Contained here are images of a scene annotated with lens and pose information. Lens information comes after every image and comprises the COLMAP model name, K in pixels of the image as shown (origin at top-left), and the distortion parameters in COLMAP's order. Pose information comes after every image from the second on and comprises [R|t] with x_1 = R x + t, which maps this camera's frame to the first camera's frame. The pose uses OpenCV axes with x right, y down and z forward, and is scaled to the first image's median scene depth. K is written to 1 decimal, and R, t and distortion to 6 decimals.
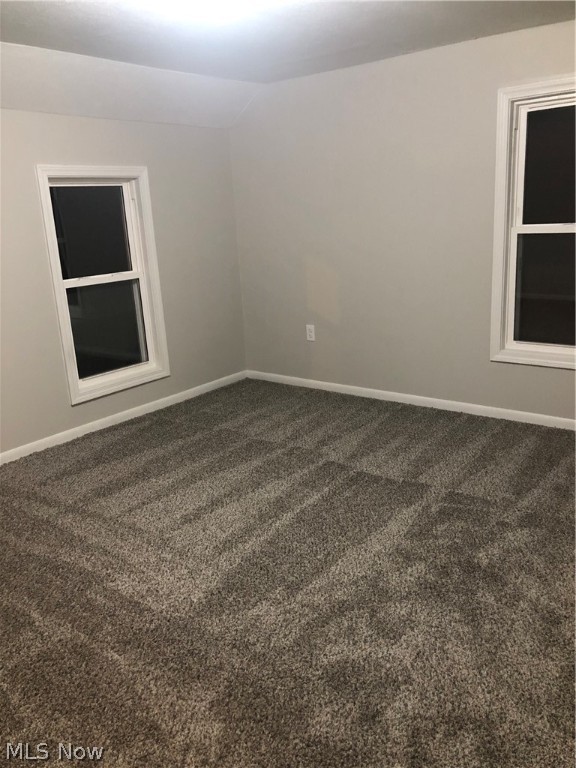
lens RADIAL K [[624.9, 0, 323.5], [0, 624.9, 383.3], [0, 0, 1]] dist [0.133707, -0.268937]
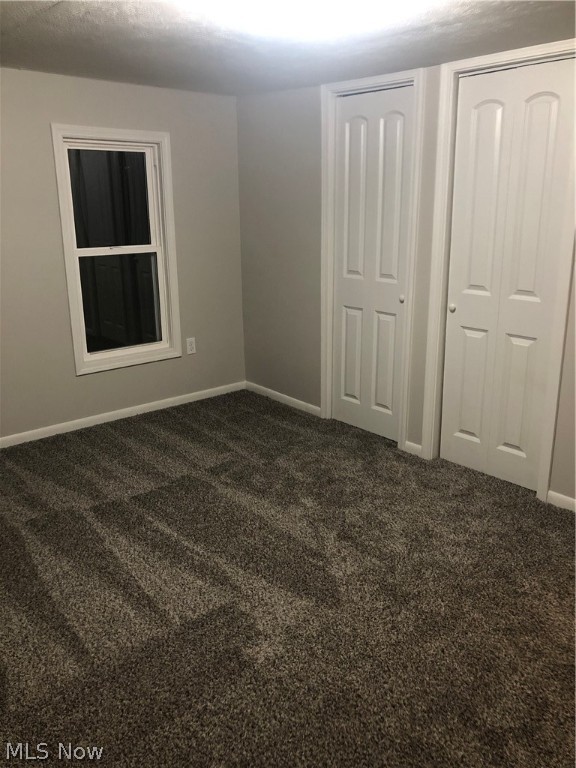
lens RADIAL K [[632.1, 0, 288.0], [0, 632.1, 384.0], [0, 0, 1]] dist [0.016924, -0.003445]
pose [[0.198753, -0.223561, 0.954211, -0.832054], [0.264776, 0.949678, 0.167349, -0.129289], [-0.943605, 0.219391, 0.247945, 0.539341]]
